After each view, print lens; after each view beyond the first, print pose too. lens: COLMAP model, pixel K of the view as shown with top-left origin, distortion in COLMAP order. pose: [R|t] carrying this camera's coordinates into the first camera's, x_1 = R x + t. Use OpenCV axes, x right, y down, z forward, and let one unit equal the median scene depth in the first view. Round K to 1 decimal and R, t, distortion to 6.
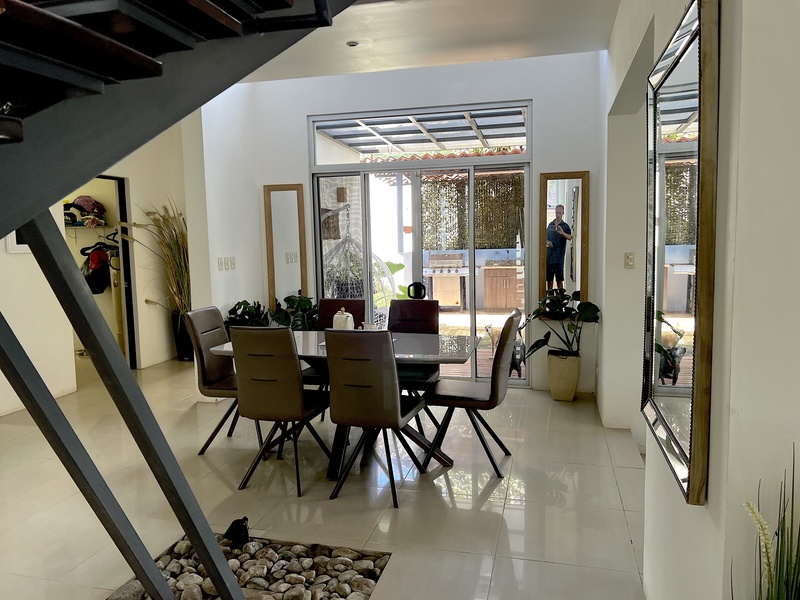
lens RADIAL K [[605.8, 0, 400.6], [0, 605.8, 299.5], [0, 0, 1]] dist [0.016476, 0.002583]
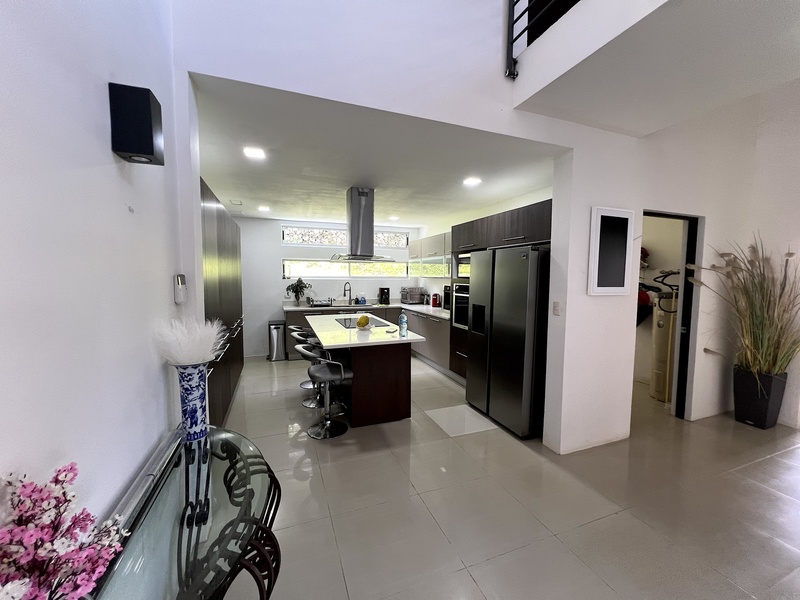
lens RADIAL K [[320.4, 0, 402.1], [0, 320.4, 299.4], [0, 0, 1]] dist [0.000217, 0.000001]
pose [[0.576205, 0.078468, -0.813529, -0.297906], [-0.101157, 0.994574, 0.024283, -0.039152], [0.811021, 0.068302, 0.581016, 0.345560]]
